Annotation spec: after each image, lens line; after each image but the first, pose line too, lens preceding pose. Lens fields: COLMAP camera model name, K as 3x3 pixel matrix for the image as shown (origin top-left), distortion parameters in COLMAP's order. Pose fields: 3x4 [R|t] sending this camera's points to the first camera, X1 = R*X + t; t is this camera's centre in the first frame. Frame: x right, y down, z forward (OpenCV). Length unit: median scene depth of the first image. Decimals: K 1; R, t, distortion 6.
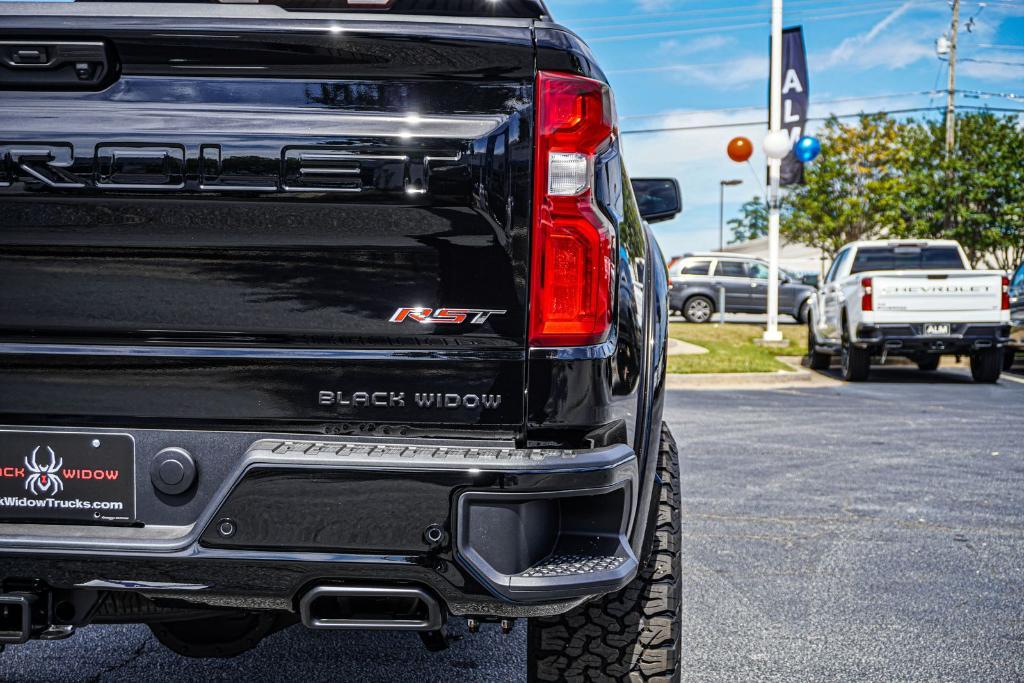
lens RADIAL K [[1270.4, 0, 512.0], [0, 1270.4, 341.5], [0, 0, 1]] dist [0.016063, -0.005147]
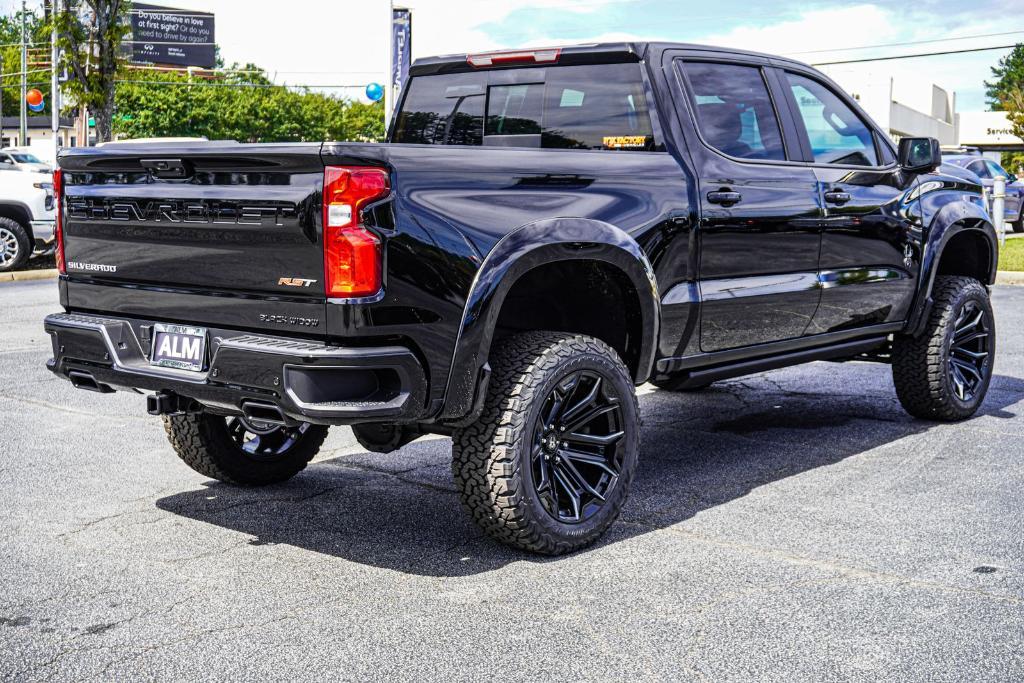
lens RADIAL K [[1270.4, 0, 512.0], [0, 1270.4, 341.5], [0, 0, 1]] dist [0.016063, -0.005147]
pose [[0.816659, 0.054760, -0.574517, 1.135477], [0.000709, 0.995392, 0.095883, -0.096184], [0.577120, -0.078711, 0.812857, -0.414105]]
